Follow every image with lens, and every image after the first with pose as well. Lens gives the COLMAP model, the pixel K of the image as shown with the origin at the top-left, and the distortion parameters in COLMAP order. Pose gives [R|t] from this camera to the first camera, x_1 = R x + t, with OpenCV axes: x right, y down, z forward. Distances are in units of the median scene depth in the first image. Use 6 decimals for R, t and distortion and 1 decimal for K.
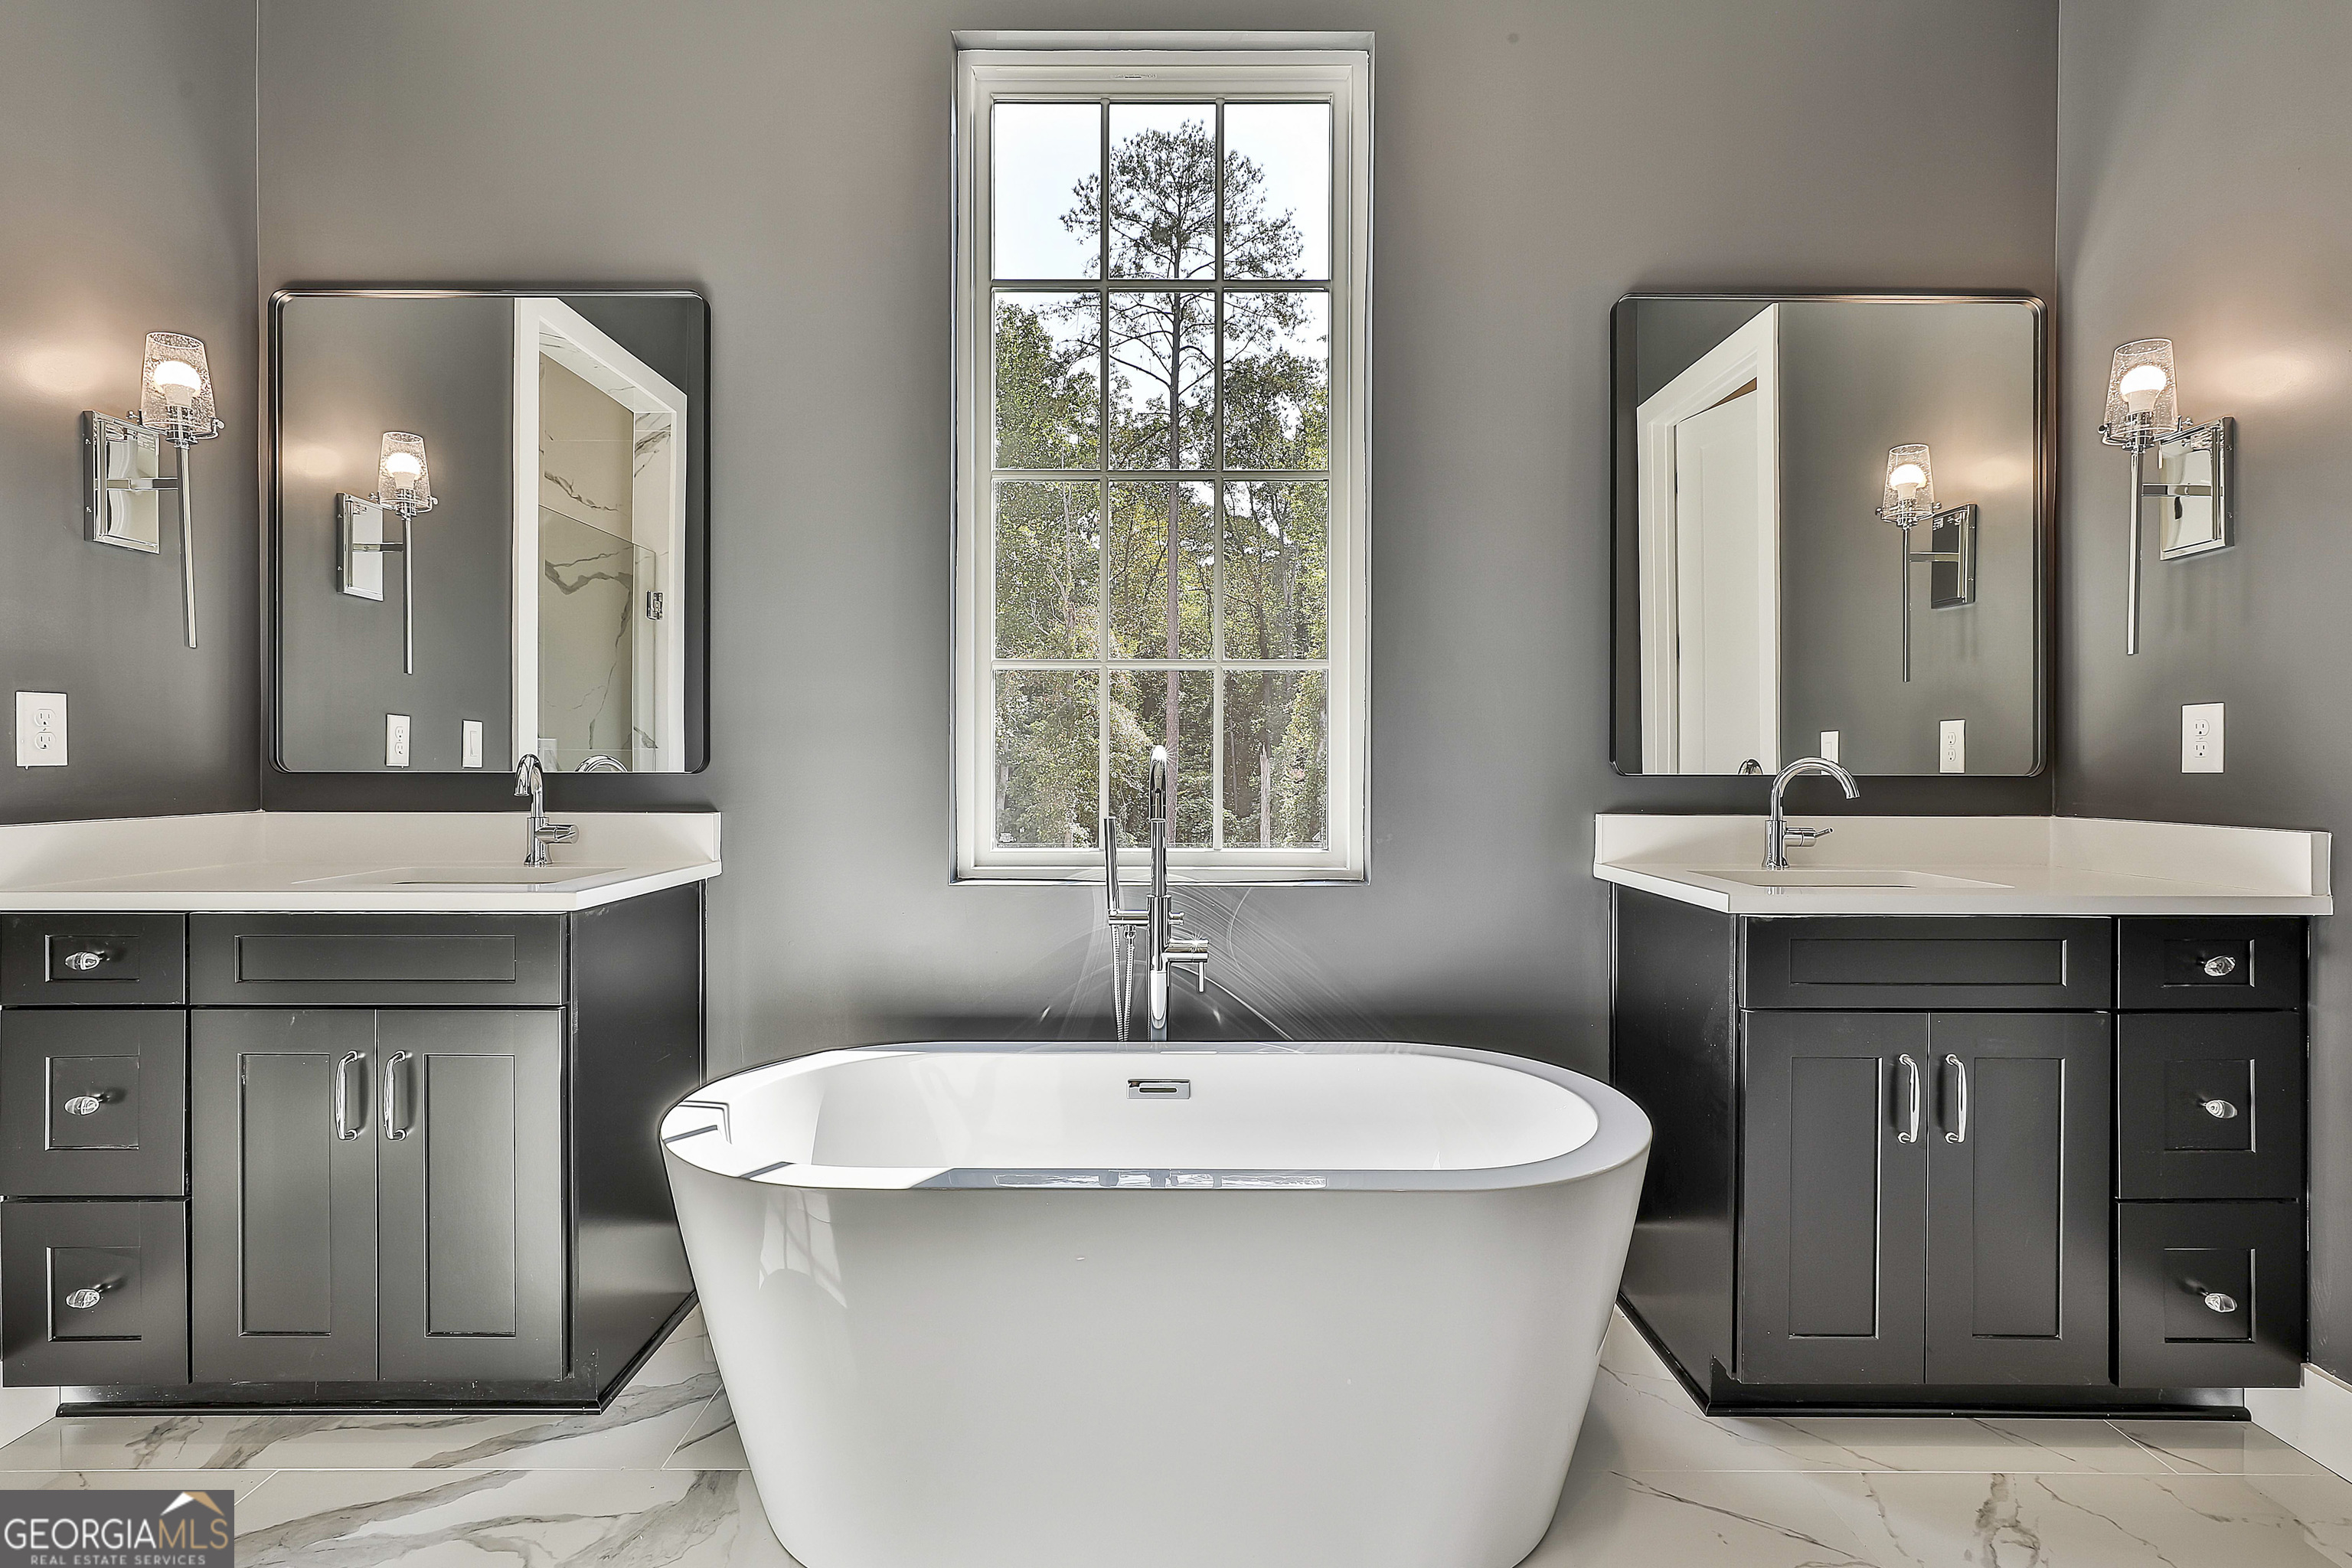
lens RADIAL K [[1136.4, 0, 1194.5], [0, 1136.4, 770.7], [0, 0, 1]] dist [-0.003454, 0.004121]
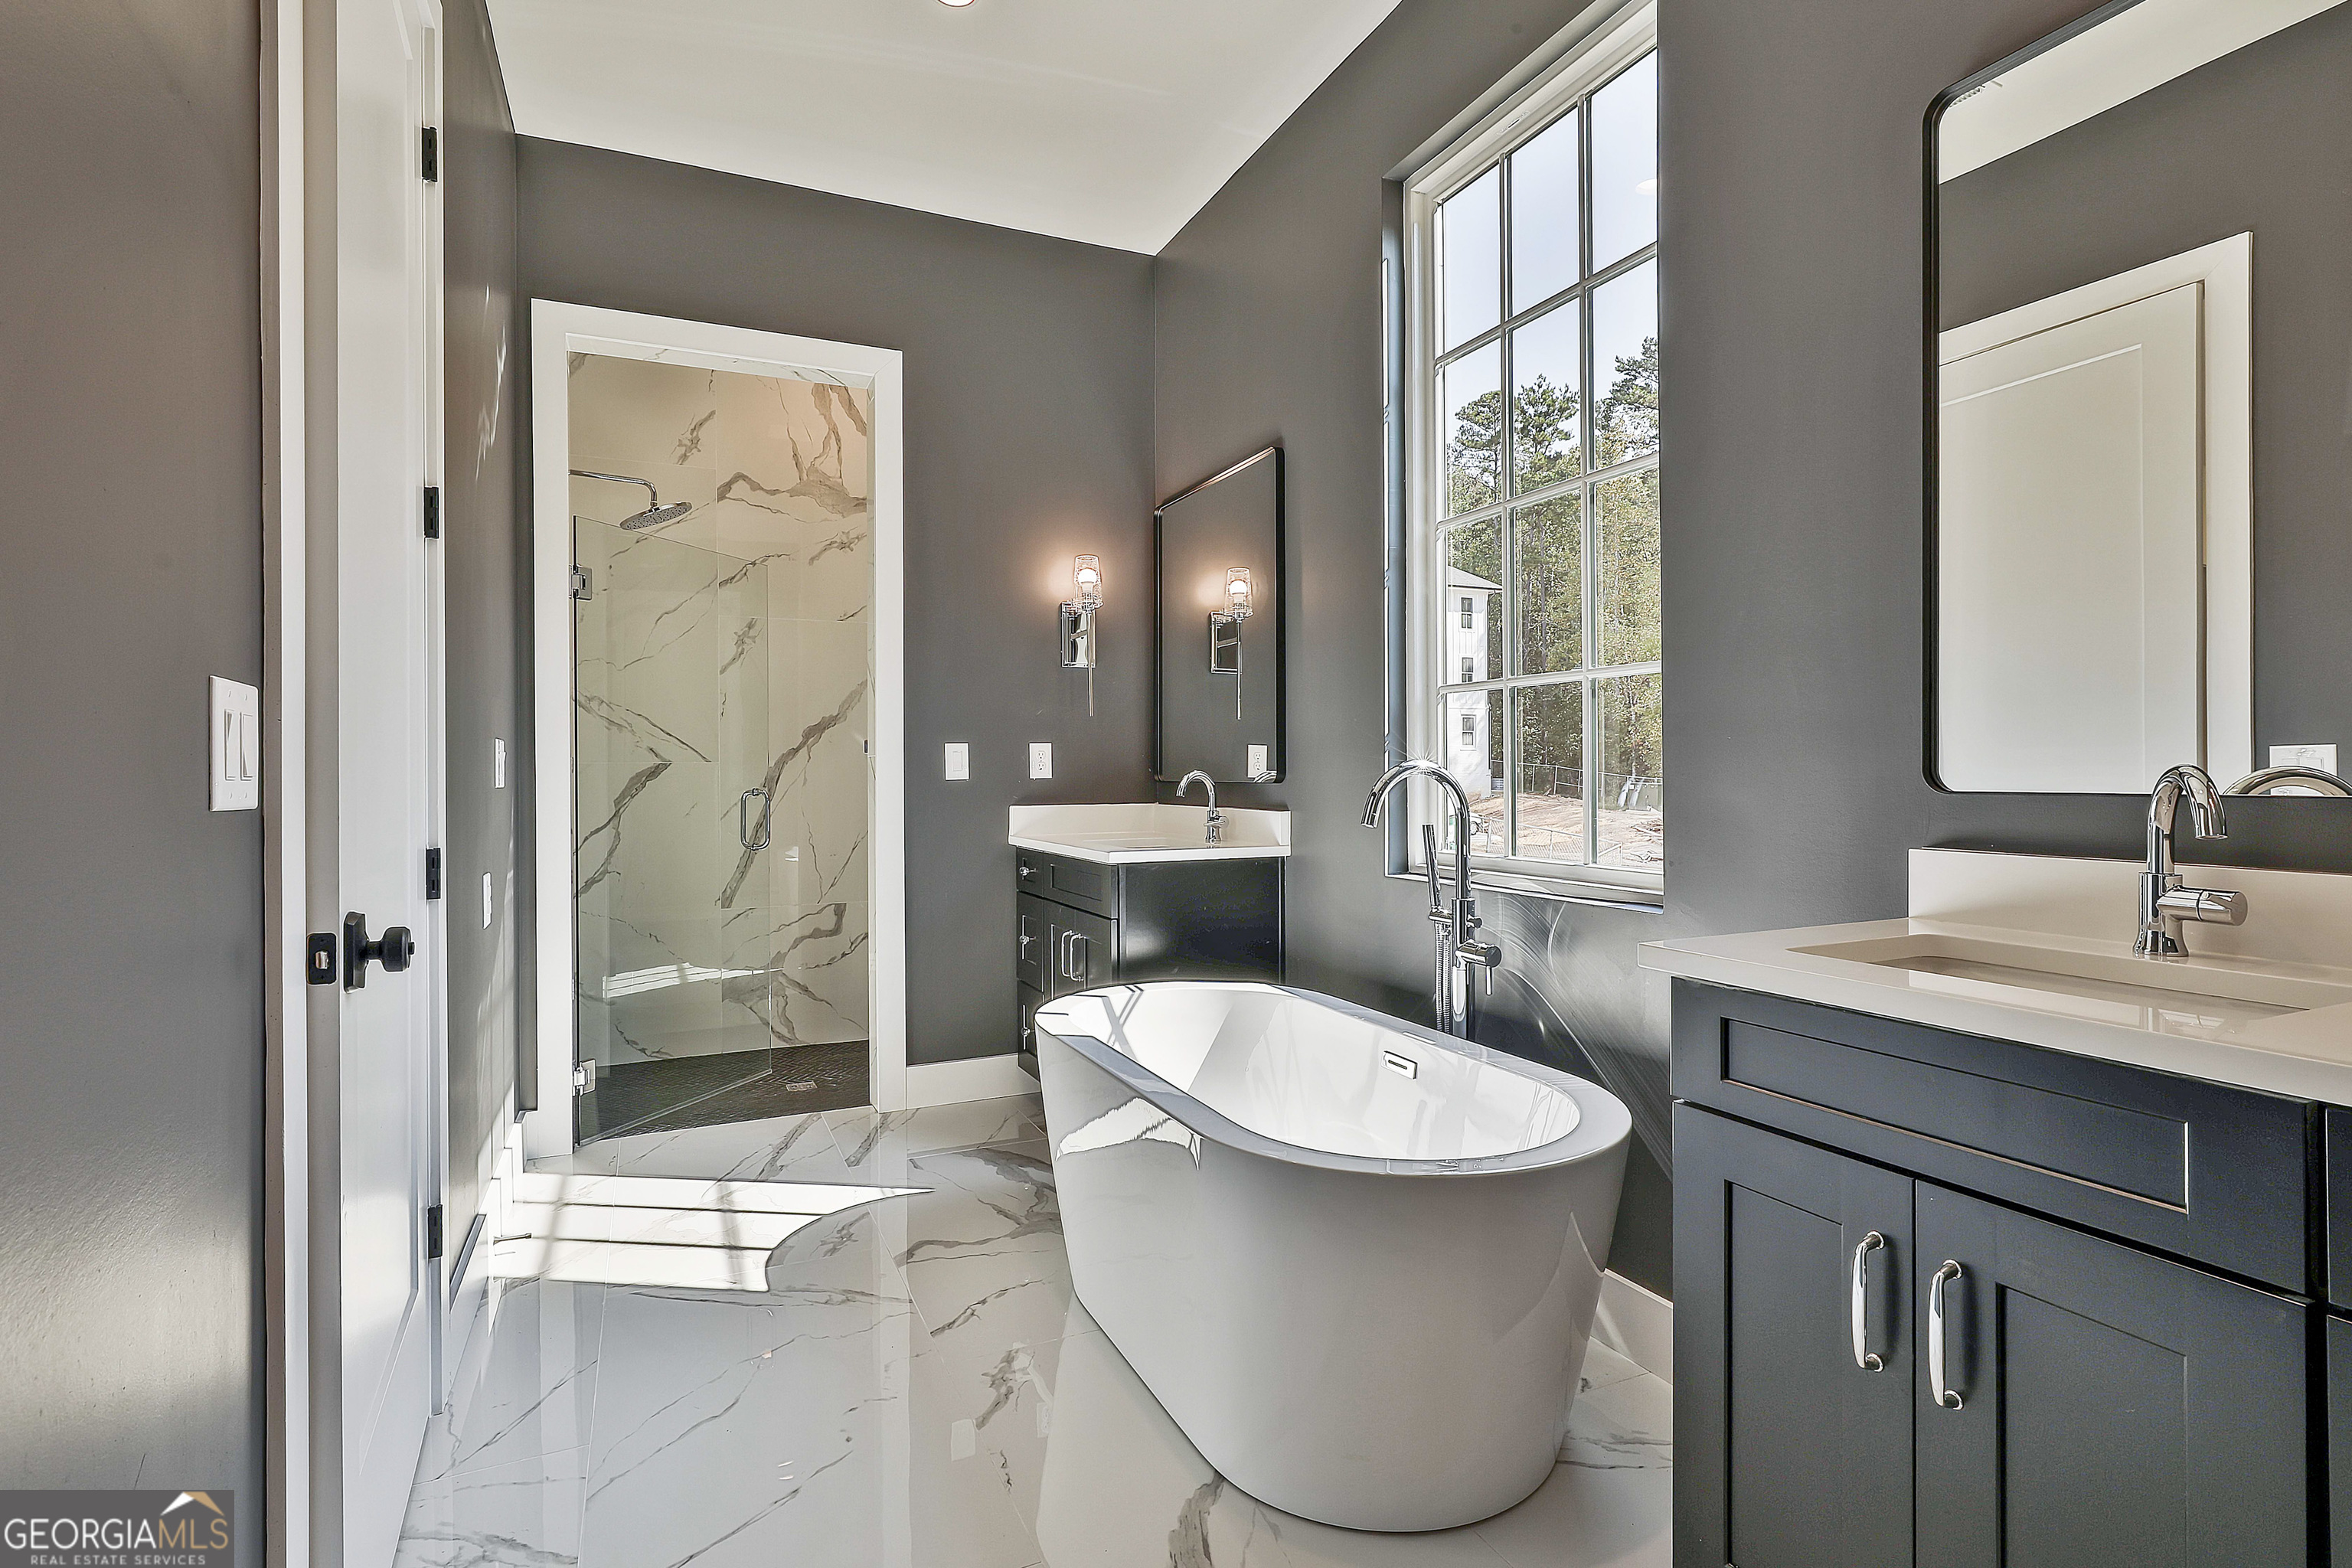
lens RADIAL K [[1136.4, 0, 1183.2], [0, 1136.4, 776.0], [0, 0, 1]] dist [-0.003454, 0.004121]
pose [[0.414582, -0.002035, -0.910010, 0.811574], [-0.001806, 0.999994, -0.003059, -0.001802], [0.910010, 0.002912, 0.414576, 0.303455]]
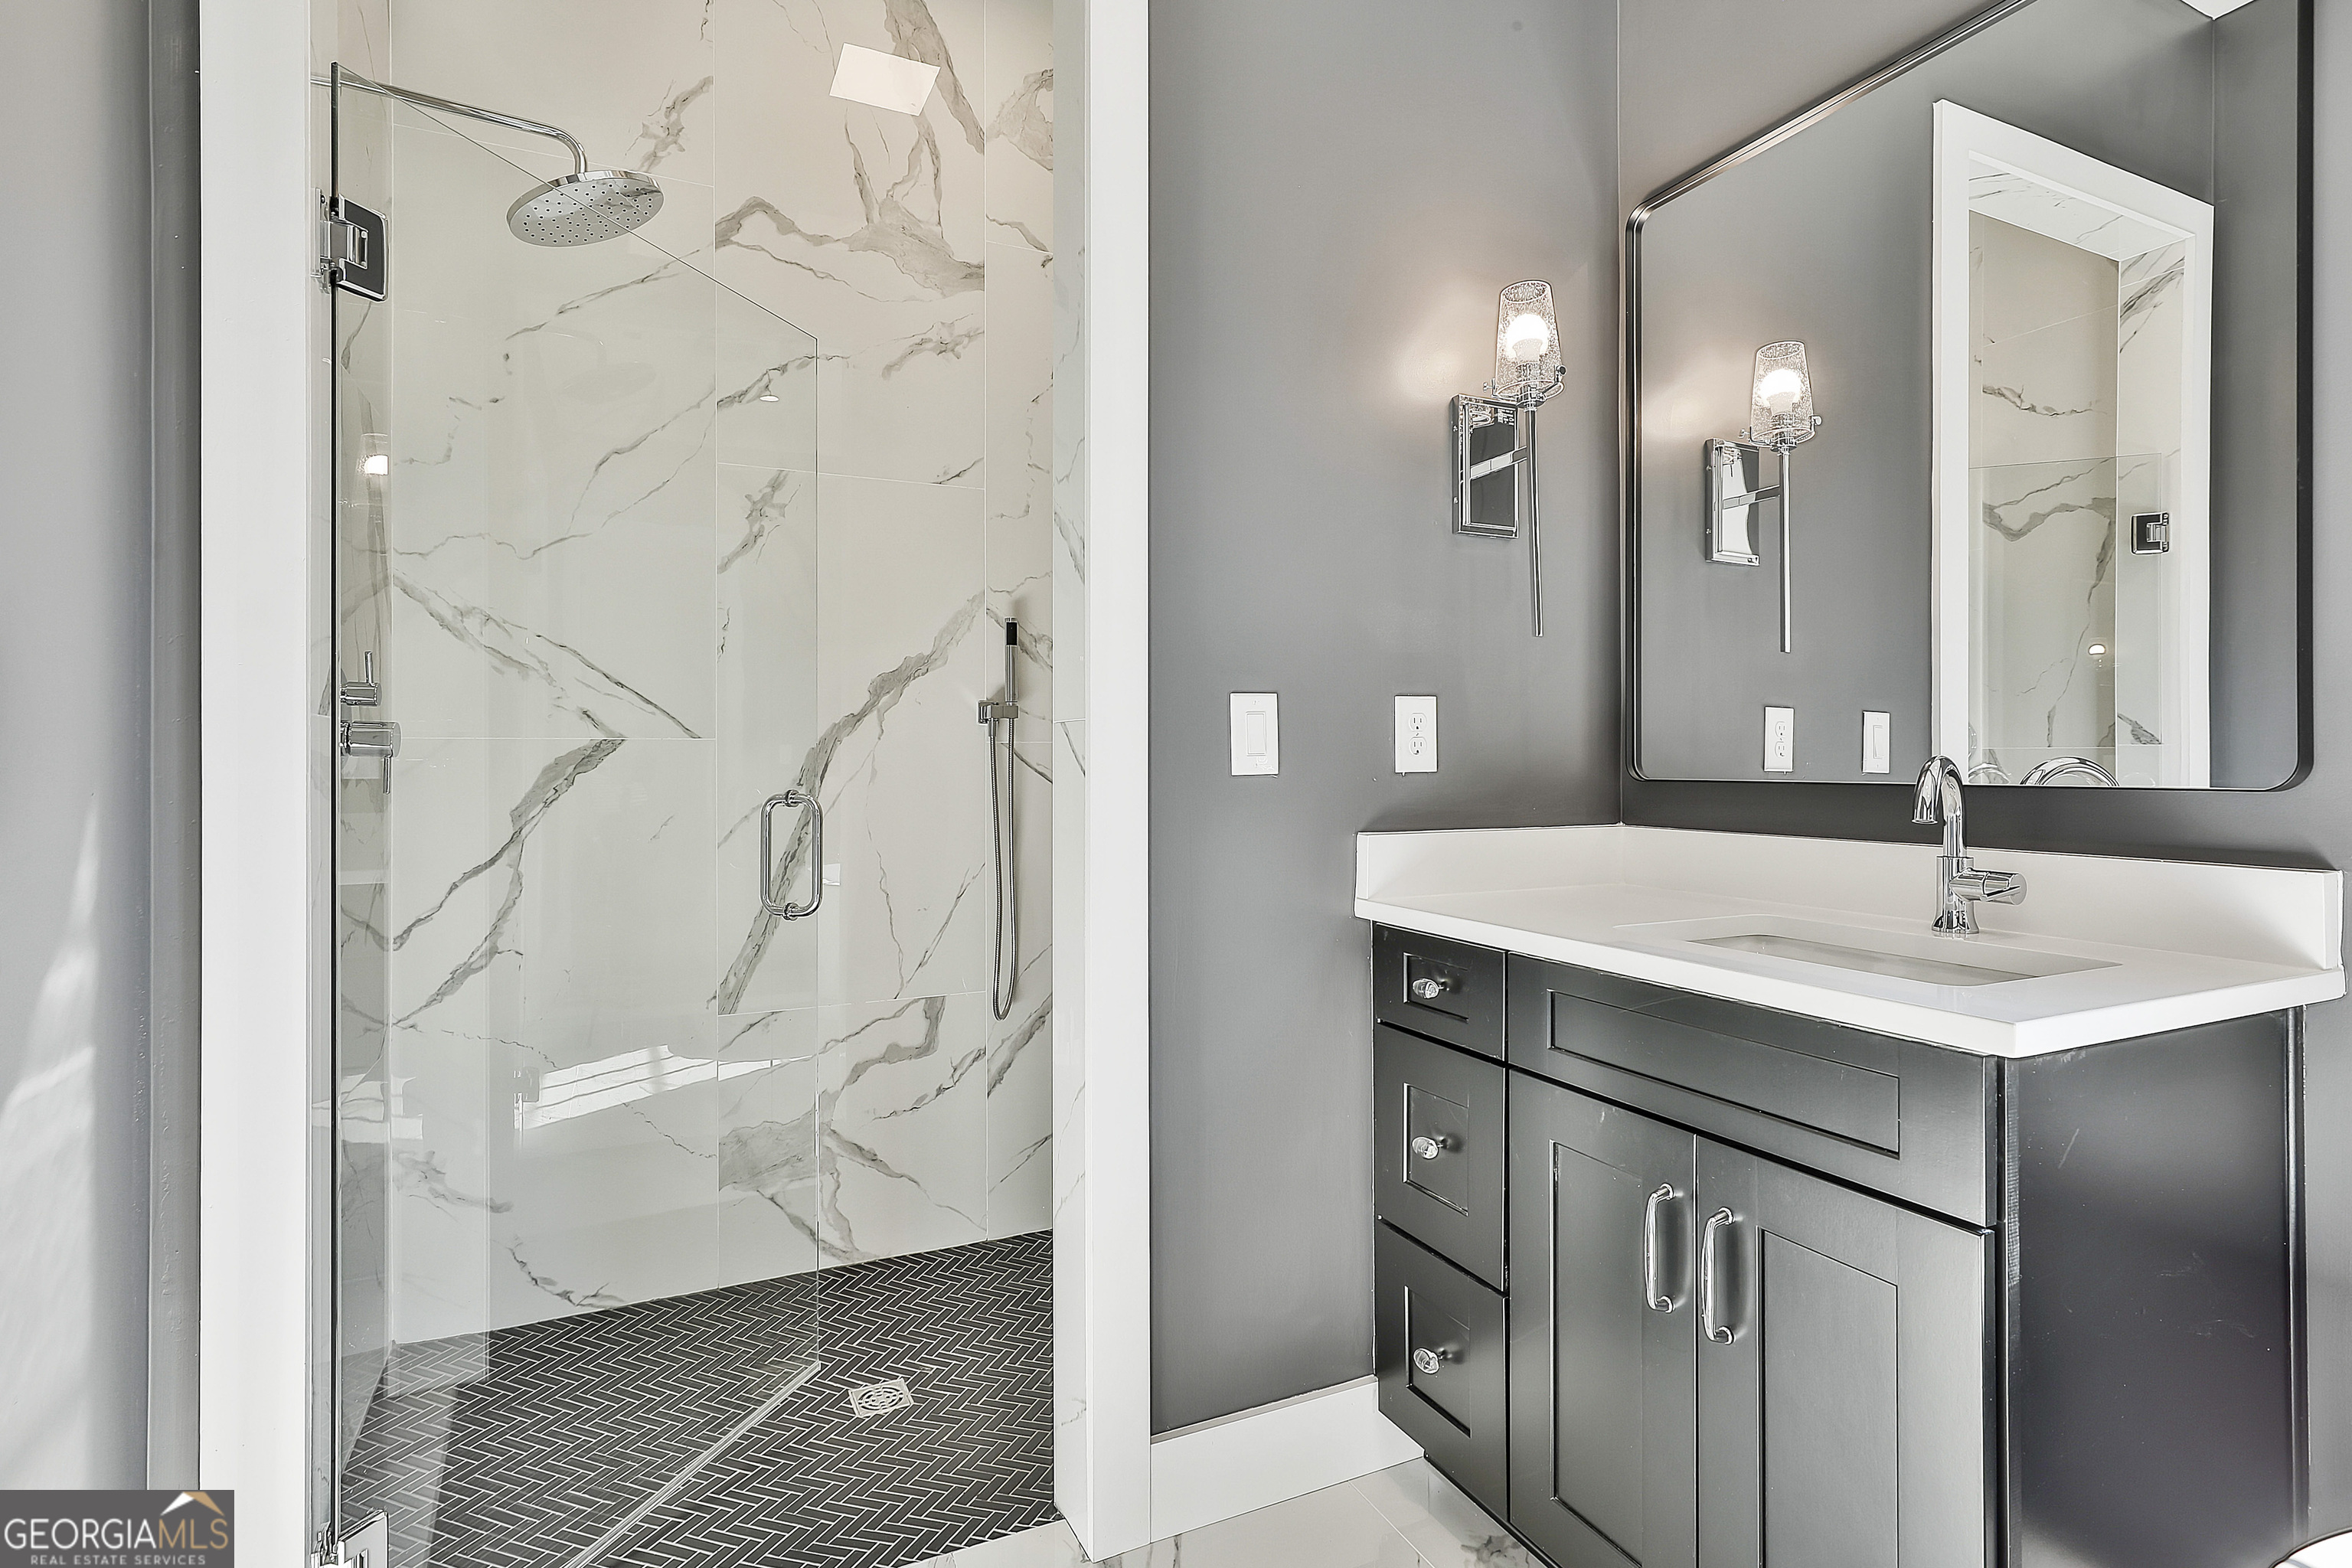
lens RADIAL K [[1136.4, 0, 1181.8], [0, 1136.4, 760.6], [0, 0, 1]] dist [-0.003454, 0.004121]
pose [[0.416287, -0.004577, -0.909222, -0.180796], [-0.005520, 0.999956, -0.007561, -0.004562], [0.909217, 0.008166, 0.416243, 0.342311]]
